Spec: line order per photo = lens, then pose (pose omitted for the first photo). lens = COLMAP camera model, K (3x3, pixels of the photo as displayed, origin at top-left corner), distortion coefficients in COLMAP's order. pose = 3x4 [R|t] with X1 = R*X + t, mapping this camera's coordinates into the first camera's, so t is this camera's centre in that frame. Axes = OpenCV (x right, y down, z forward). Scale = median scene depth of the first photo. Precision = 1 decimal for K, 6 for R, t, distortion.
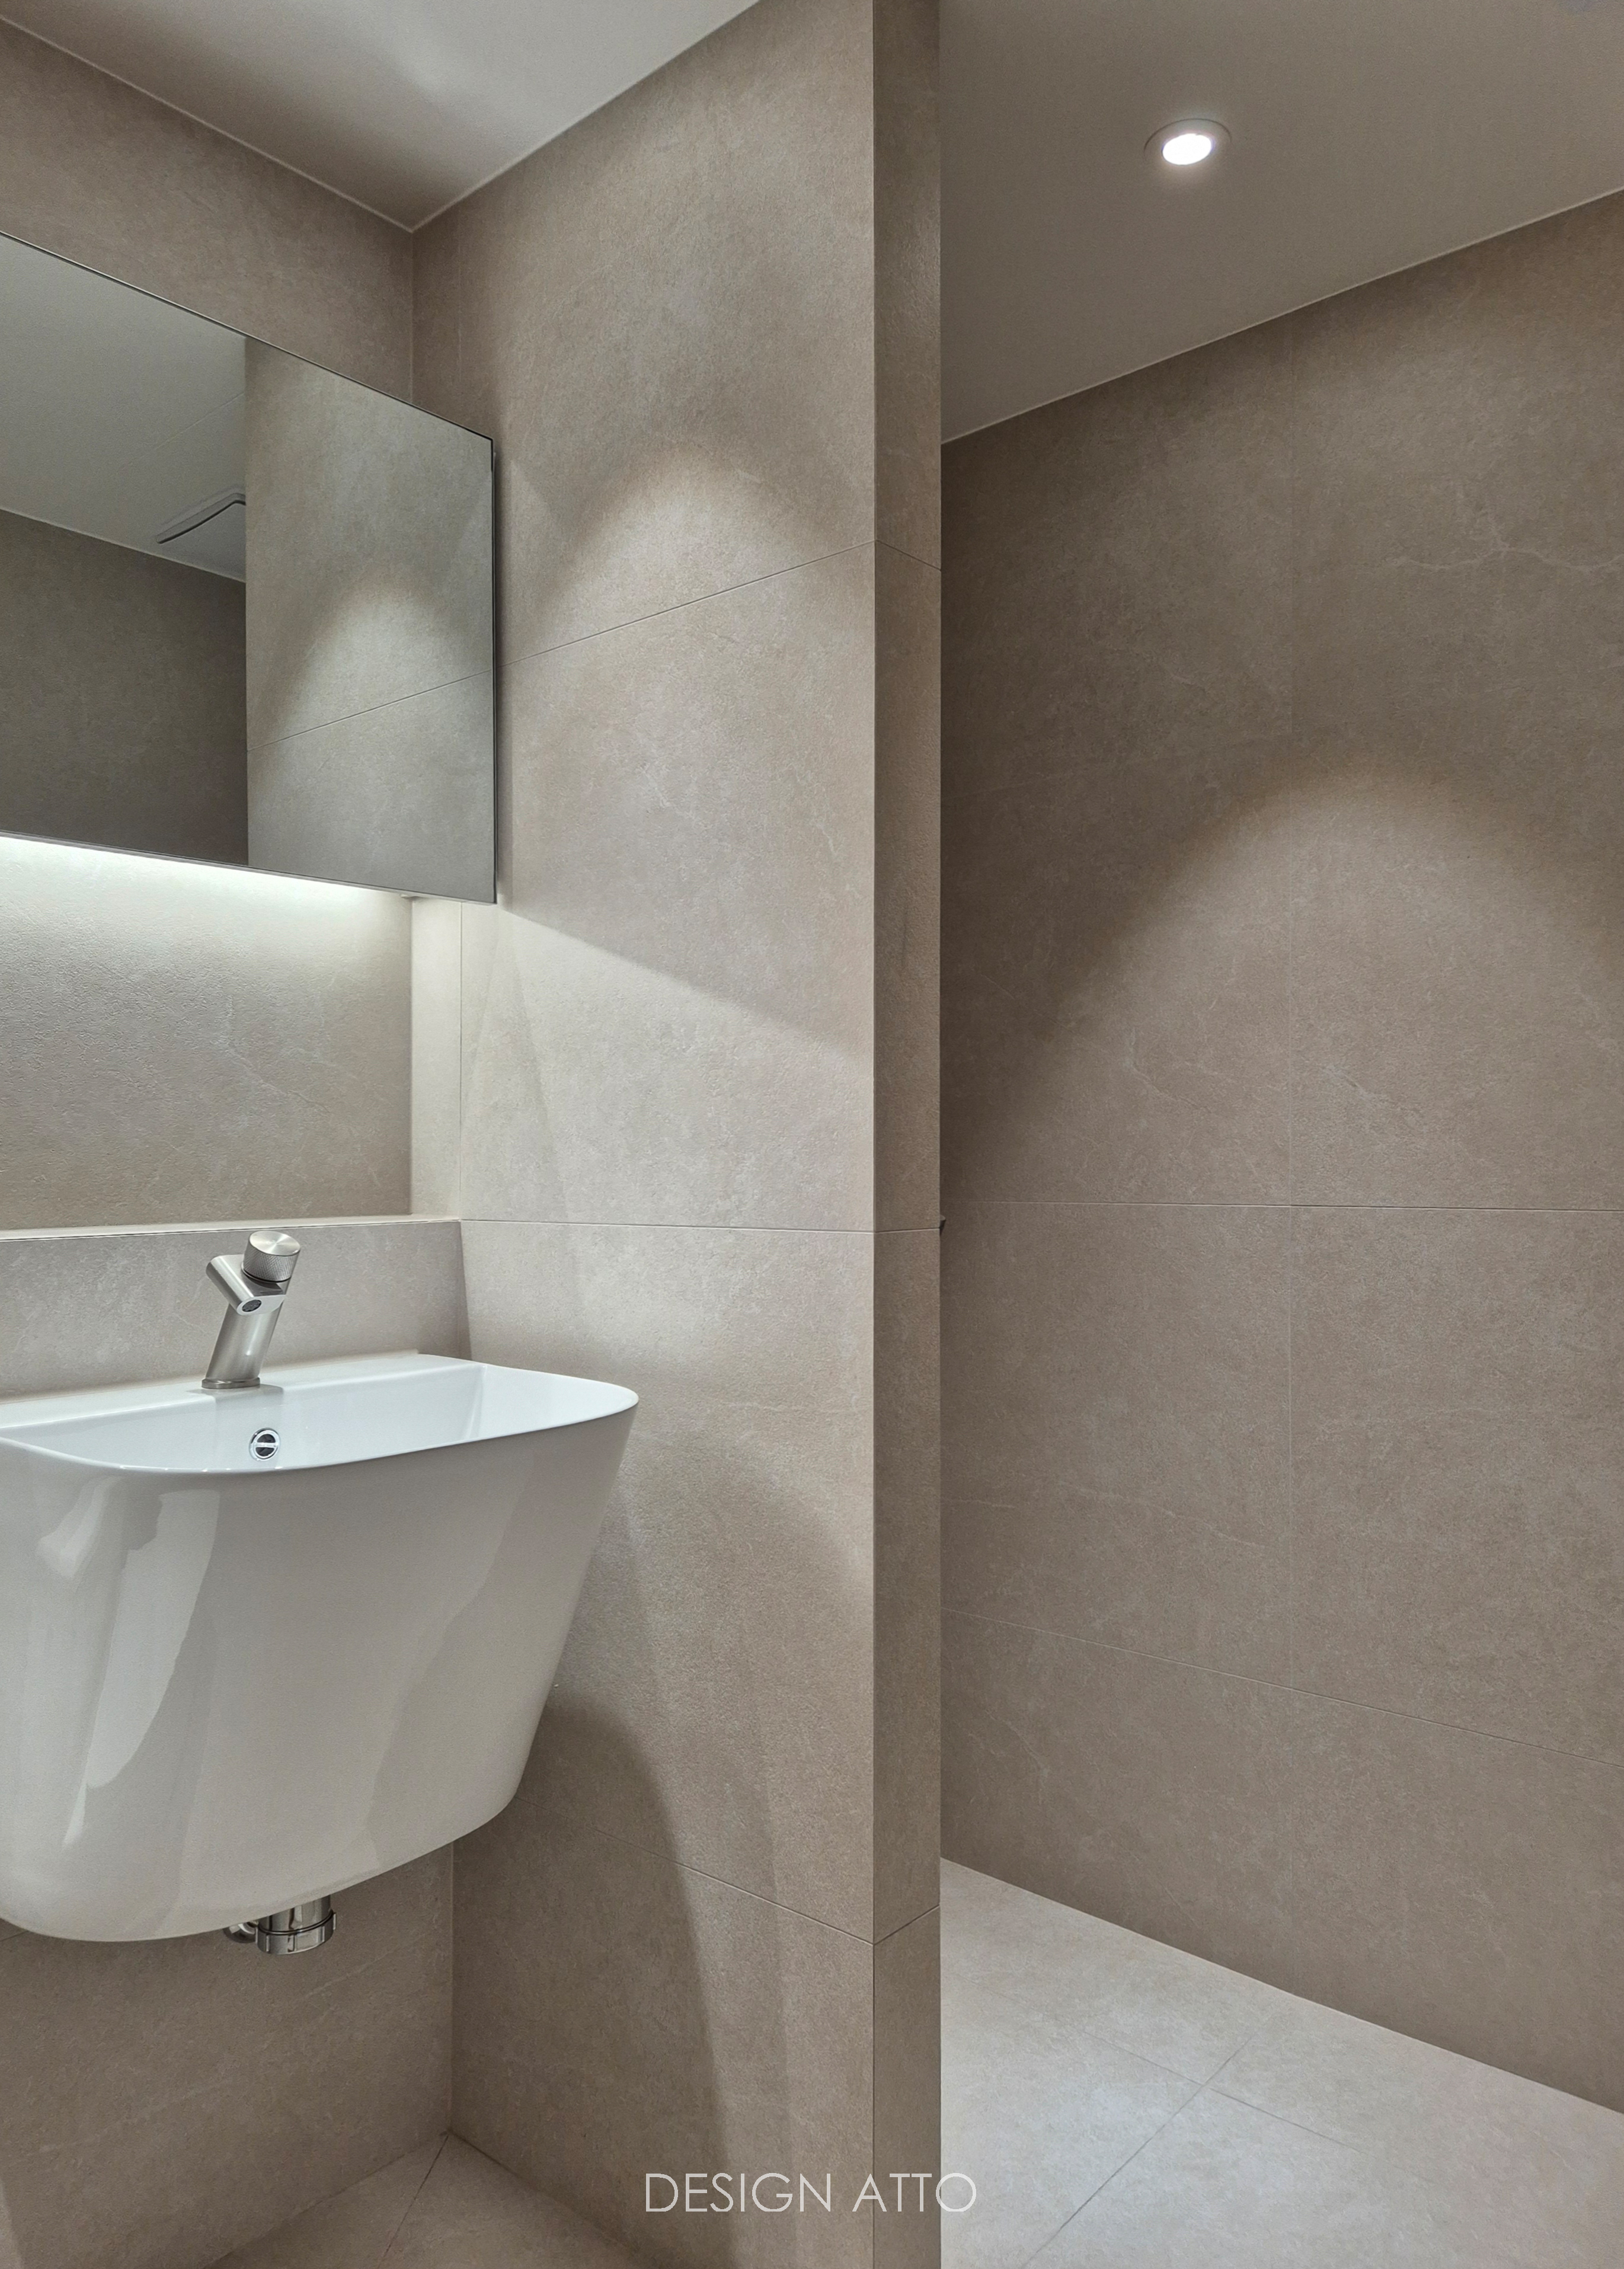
lens RADIAL K [[1597.7, 0, 810.0], [0, 1597.7, 1095.6], [0, 0, 1]] dist [0.085468, -0.092263]
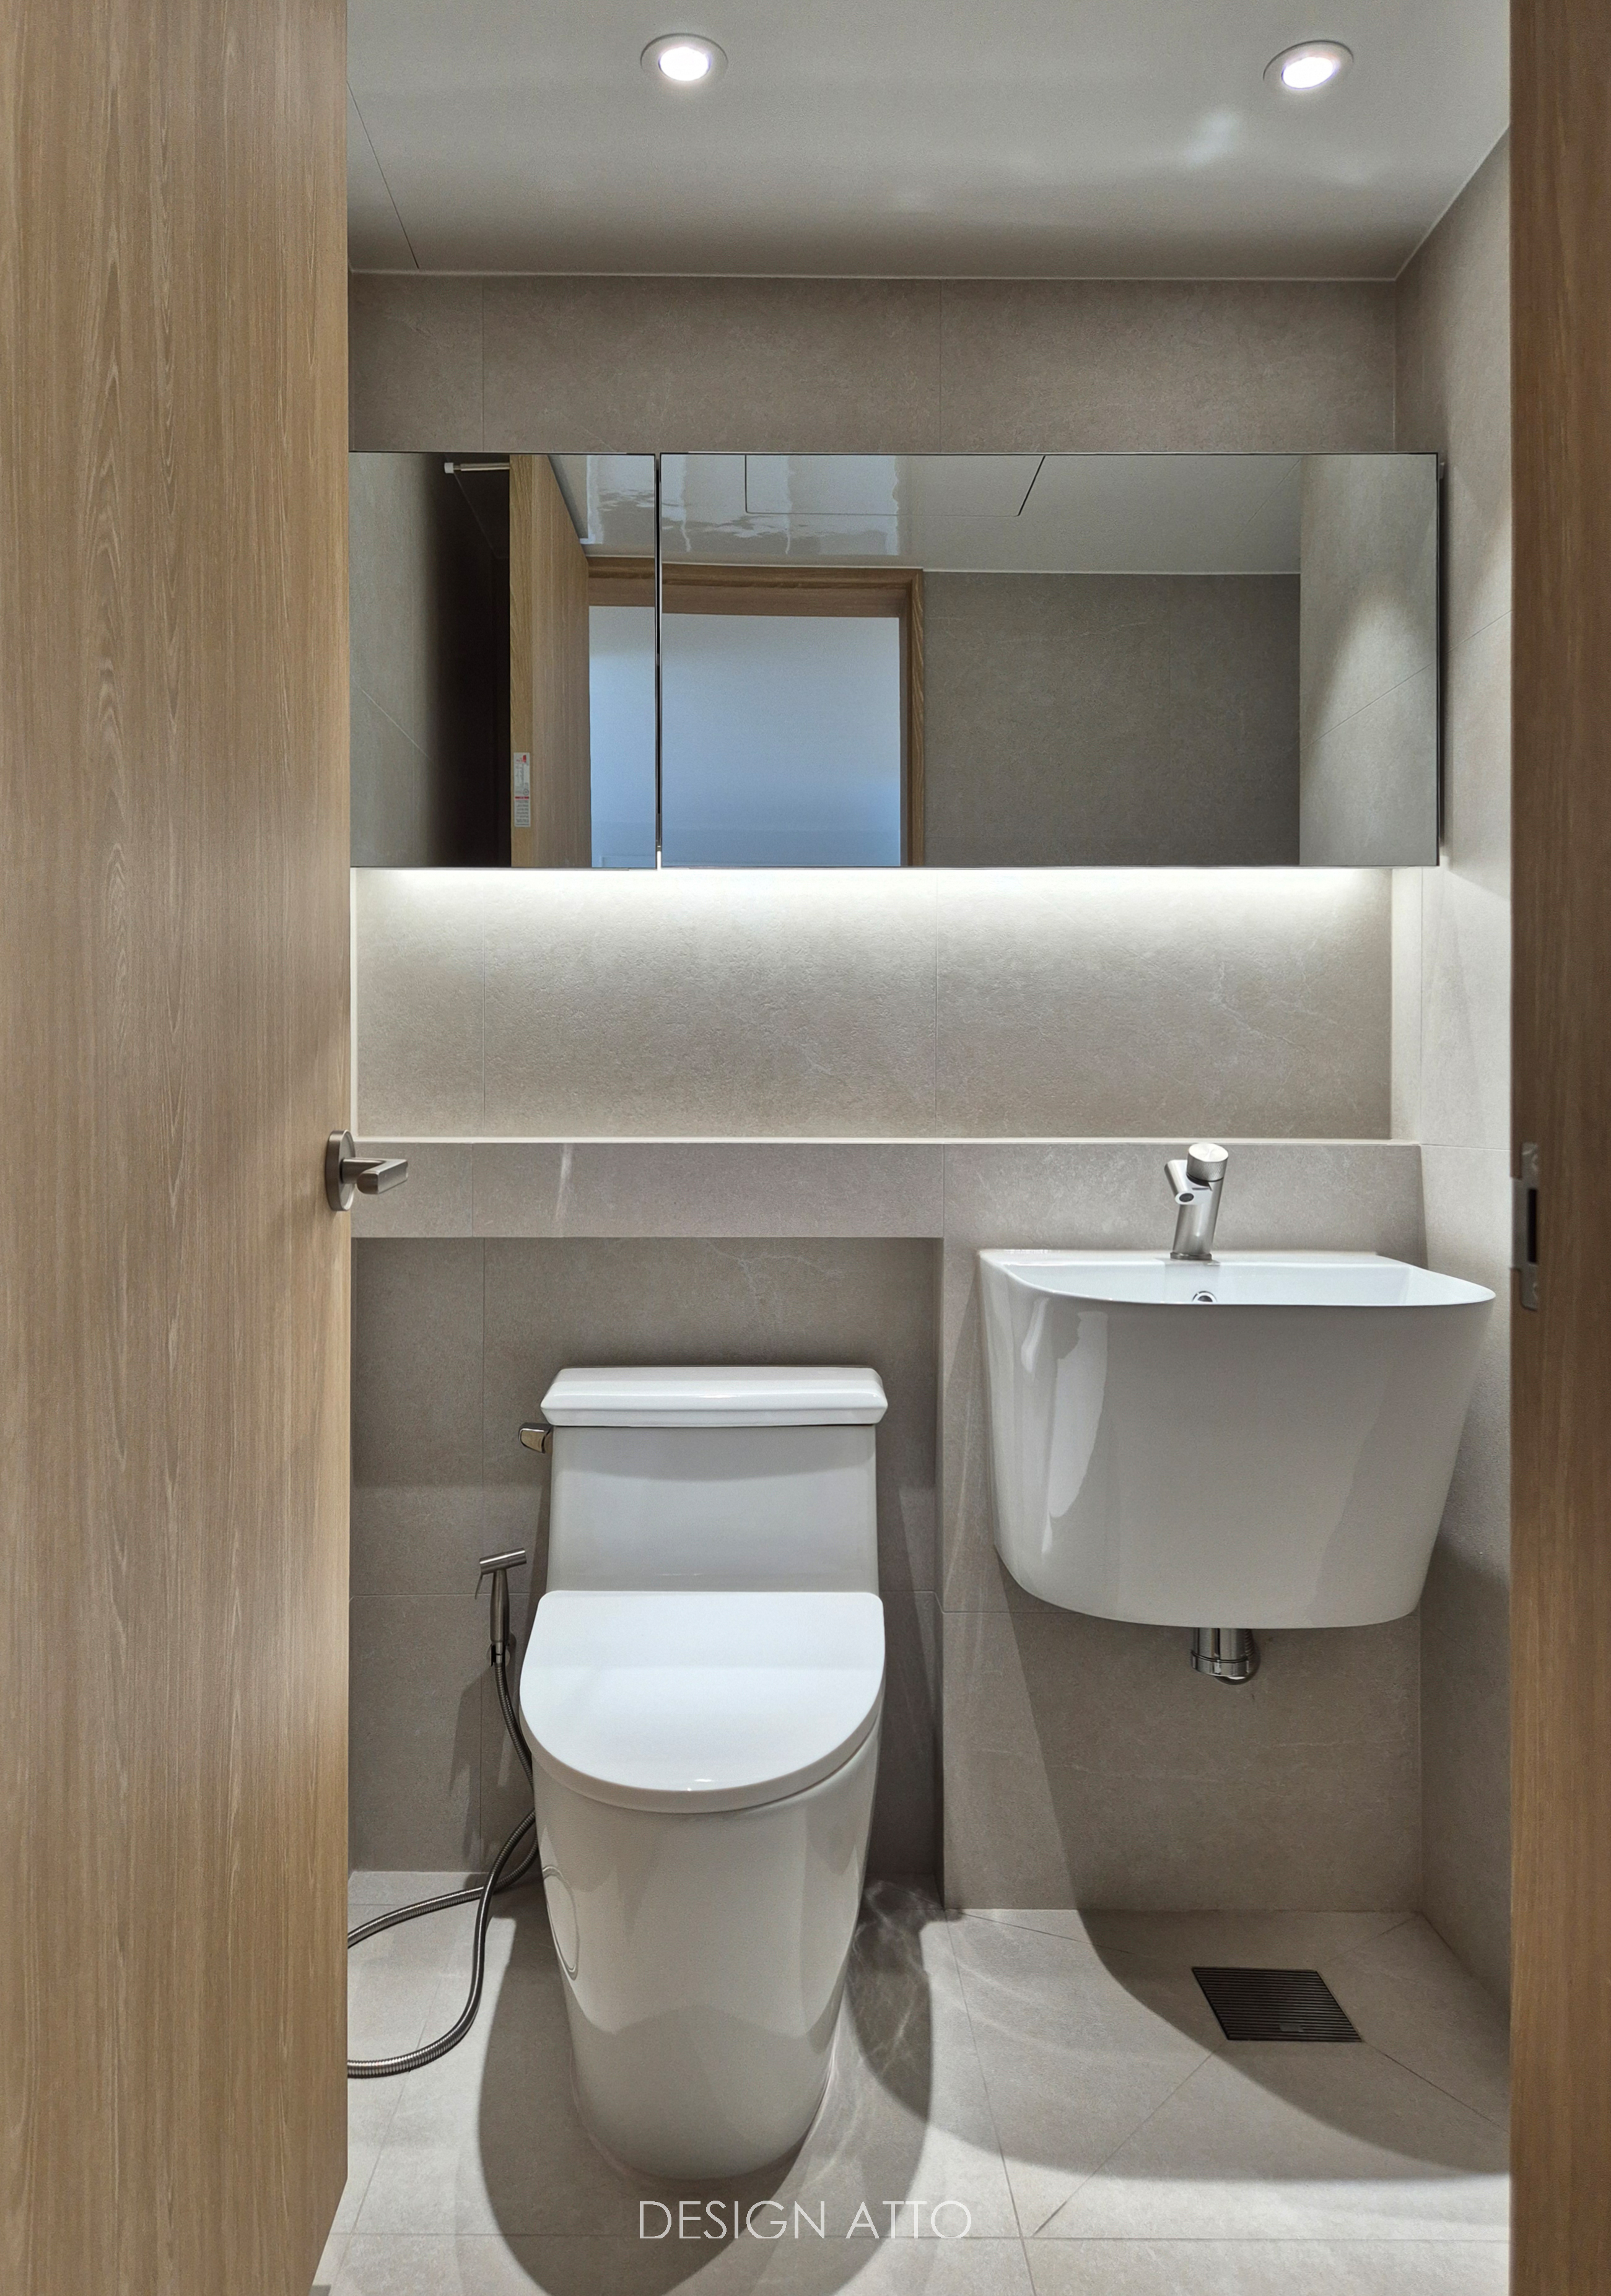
lens RADIAL K [[1602.9, 0, 772.1], [0, 1602.9, 1099.7], [0, 0, 1]] dist [0.099799, -0.088314]
pose [[0.664000, 0.005100, -0.747715, 0.379035], [0.021674, 0.999425, 0.026064, 0.005845], [0.747418, -0.033513, 0.663508, -0.128969]]
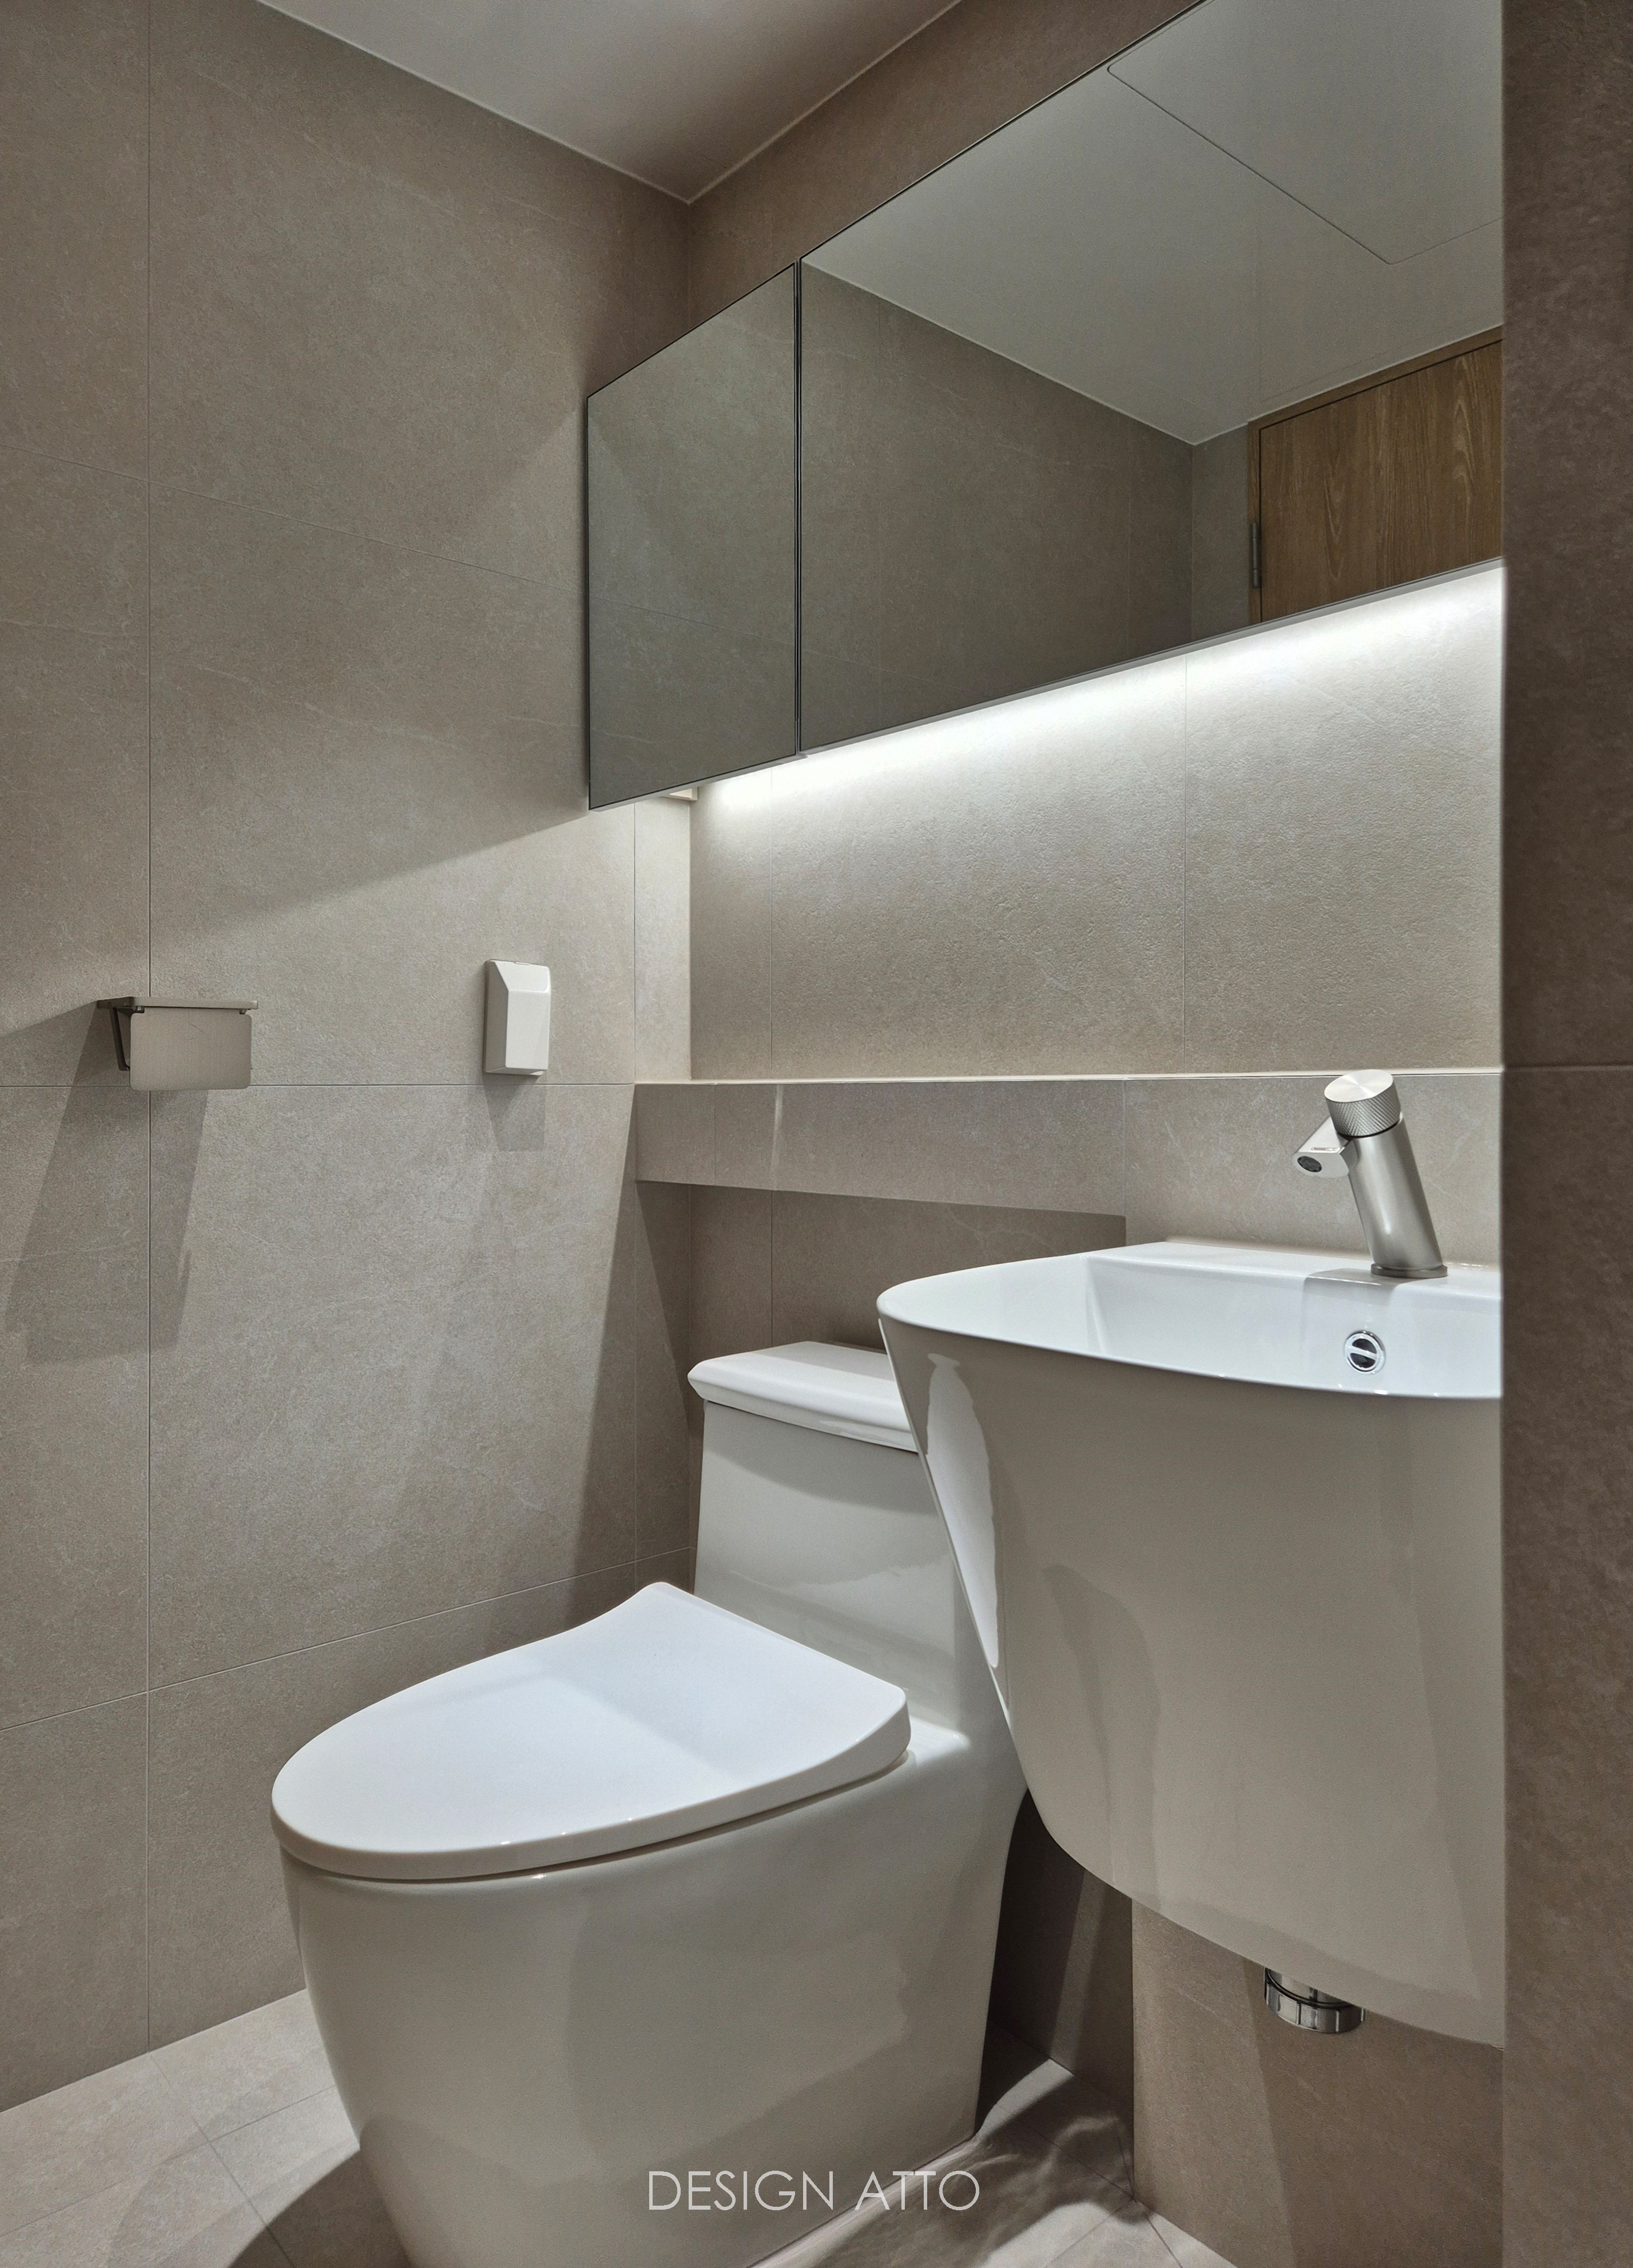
lens RADIAL K [[1536.5, 0, 816.3], [0, 1536.5, 1067.7], [0, 0, 1]] dist [0.084909, -0.073459]
pose [[-0.147755, -0.005754, -0.989007, 0.376326], [0.046082, 0.998857, -0.012696, 0.073377], [0.987950, -0.047451, -0.147321, 0.777205]]
